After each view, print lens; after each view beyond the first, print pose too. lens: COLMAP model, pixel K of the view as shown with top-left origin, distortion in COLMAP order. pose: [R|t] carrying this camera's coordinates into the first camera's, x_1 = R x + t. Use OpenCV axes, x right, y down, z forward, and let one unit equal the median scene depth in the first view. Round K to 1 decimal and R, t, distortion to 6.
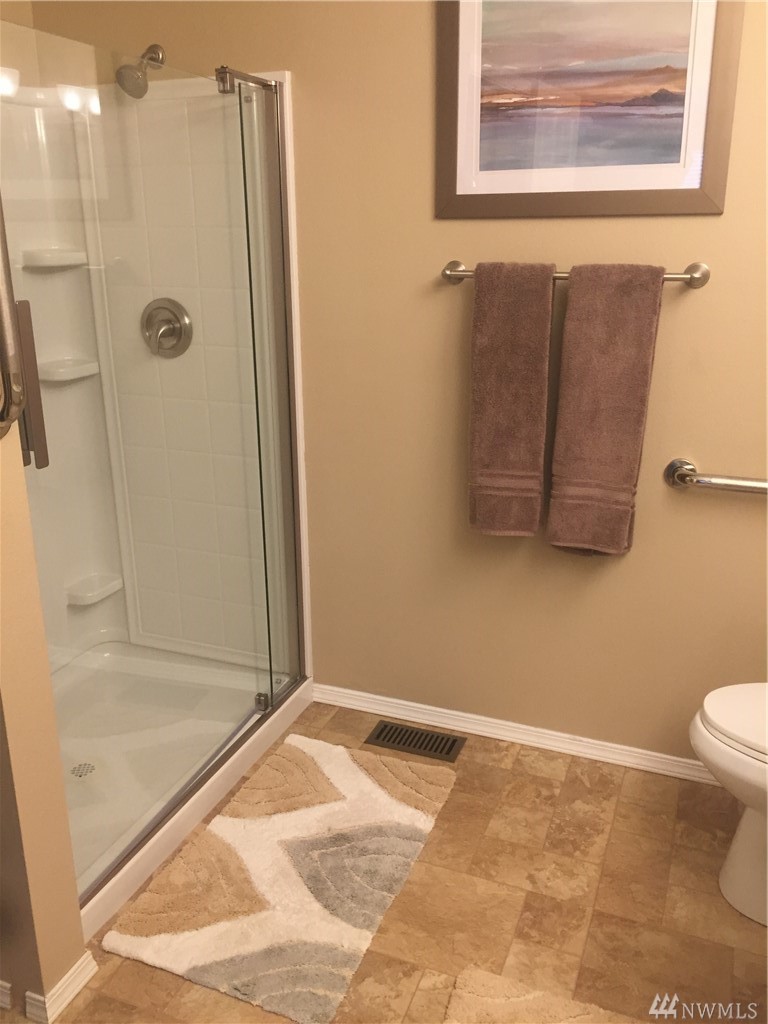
lens RADIAL K [[879.7, 0, 384.3], [0, 879.7, 509.2], [0, 0, 1]] dist [0.060926, -0.082063]
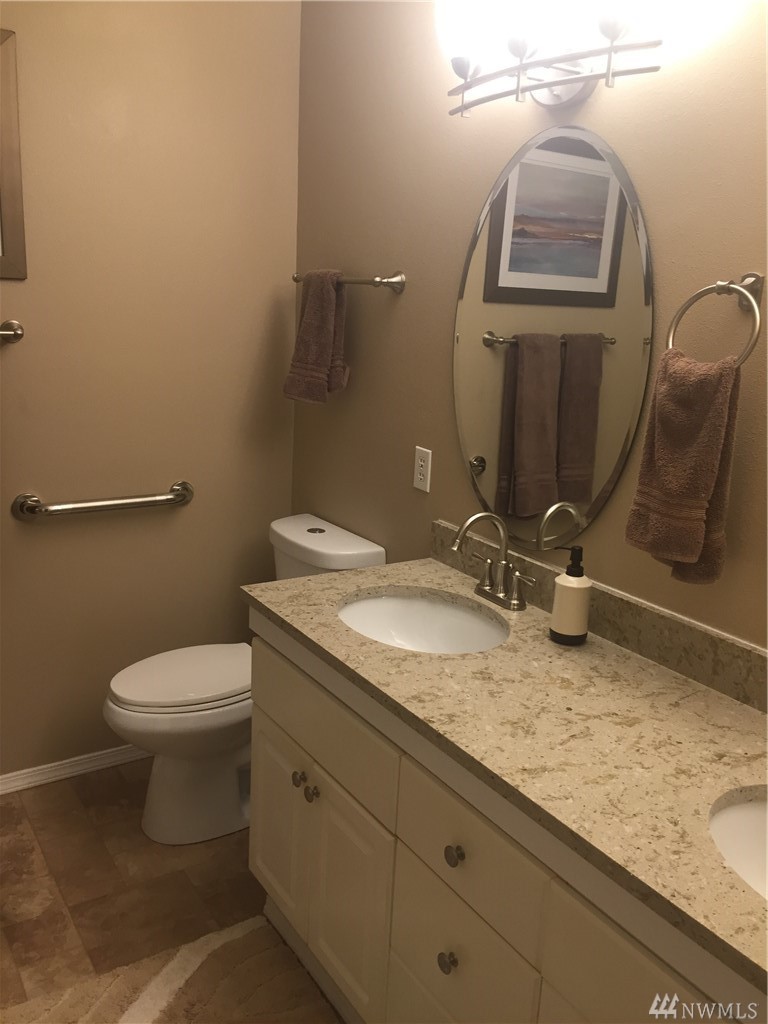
lens RADIAL K [[879.7, 0, 389.4], [0, 879.7, 511.2], [0, 0, 1]] dist [0.060926, -0.082063]
pose [[0.566985, -0.171074, 0.805768, -0.315440], [0.204653, 0.976781, 0.063376, -0.012477], [-0.797901, 0.128970, 0.588831, -0.019558]]
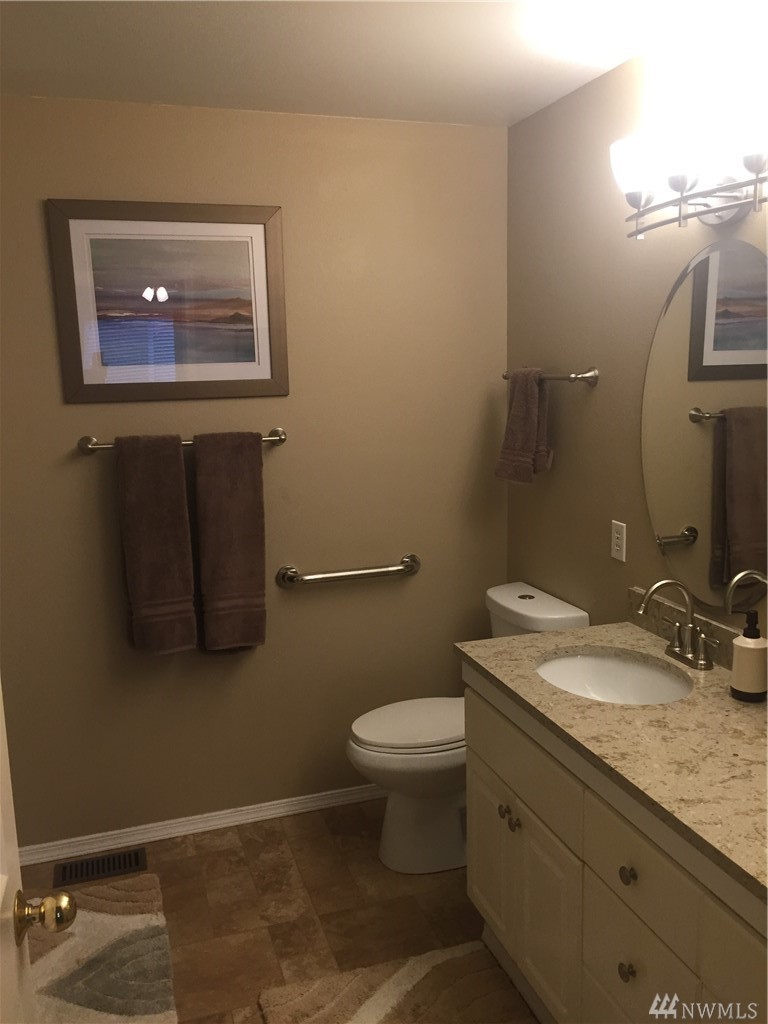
lens RADIAL K [[879.7, 0, 387.1], [0, 879.7, 509.4], [0, 0, 1]] dist [0.060926, -0.082063]
pose [[0.763919, -0.122717, 0.633537, -0.406699], [0.218149, 0.973063, -0.074560, -0.006943], [-0.607321, 0.195164, 0.770112, -0.162056]]
